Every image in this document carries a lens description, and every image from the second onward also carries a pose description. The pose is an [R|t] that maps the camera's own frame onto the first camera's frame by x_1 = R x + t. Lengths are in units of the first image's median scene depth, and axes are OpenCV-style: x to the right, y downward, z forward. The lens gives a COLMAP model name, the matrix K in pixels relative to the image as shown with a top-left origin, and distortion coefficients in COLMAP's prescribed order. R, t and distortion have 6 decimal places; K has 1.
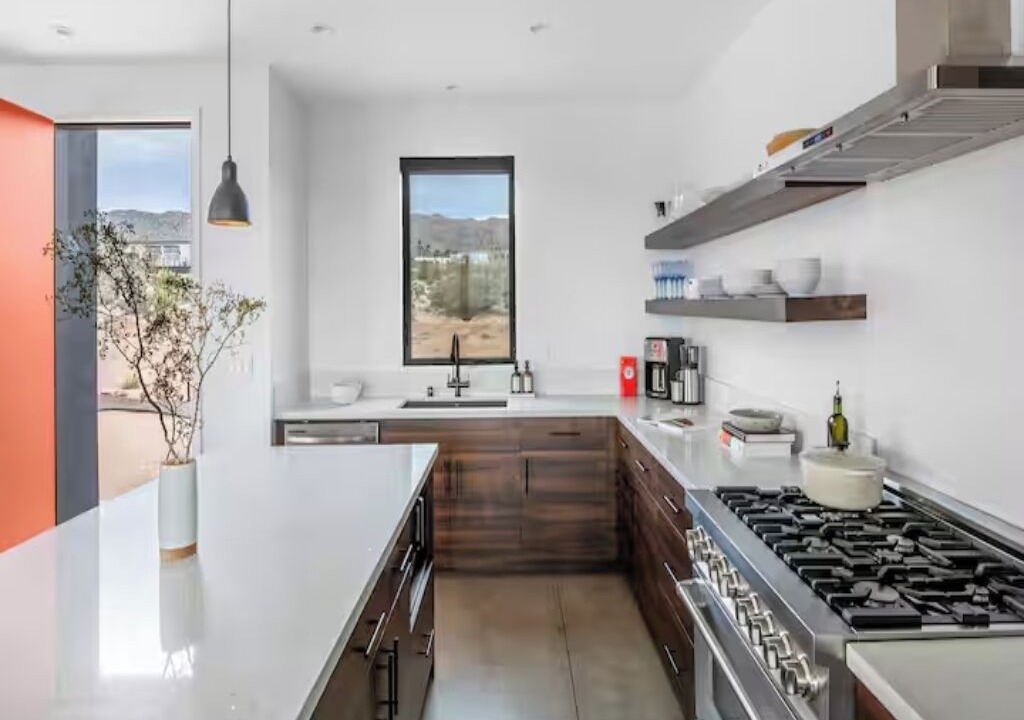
lens RADIAL K [[601.0, 0, 513.2], [0, 601.0, 314.7], [0, 0, 1]] dist [-0.000740, -0.000052]
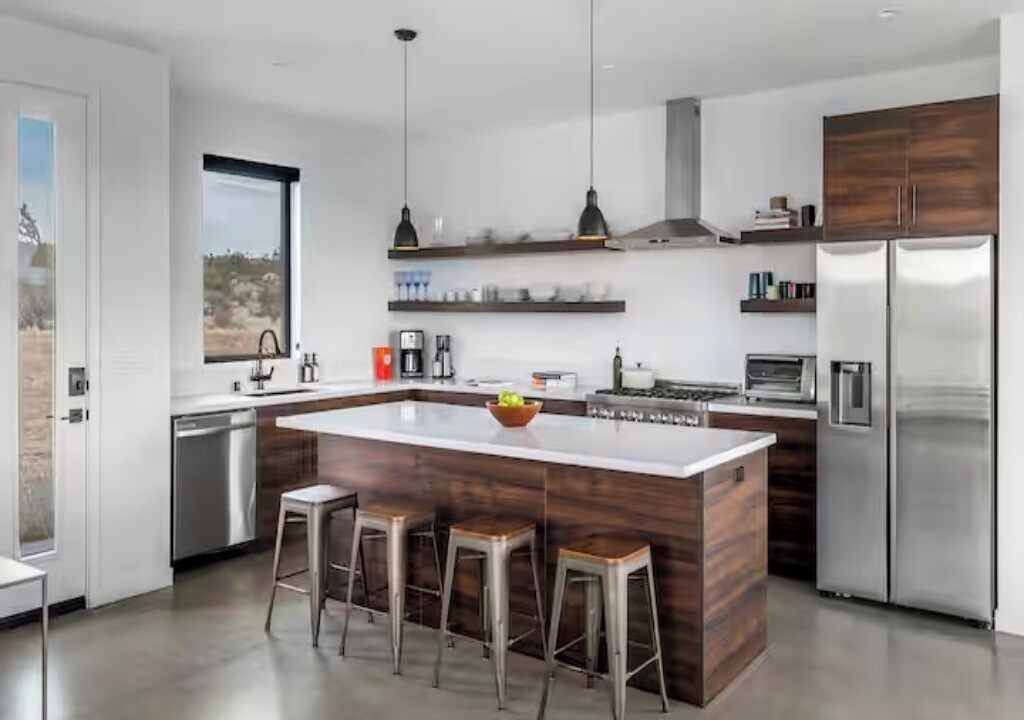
lens RADIAL K [[880.8, 0, 513.2], [0, 880.8, 319.6], [0, 0, 1]] dist [0.000461, -0.000947]
pose [[0.602670, -0.001142, 0.797990, -1.088871], [0.005869, 0.999978, -0.003002, 0.021037], [-0.797969, 0.006493, 0.602663, -0.305916]]
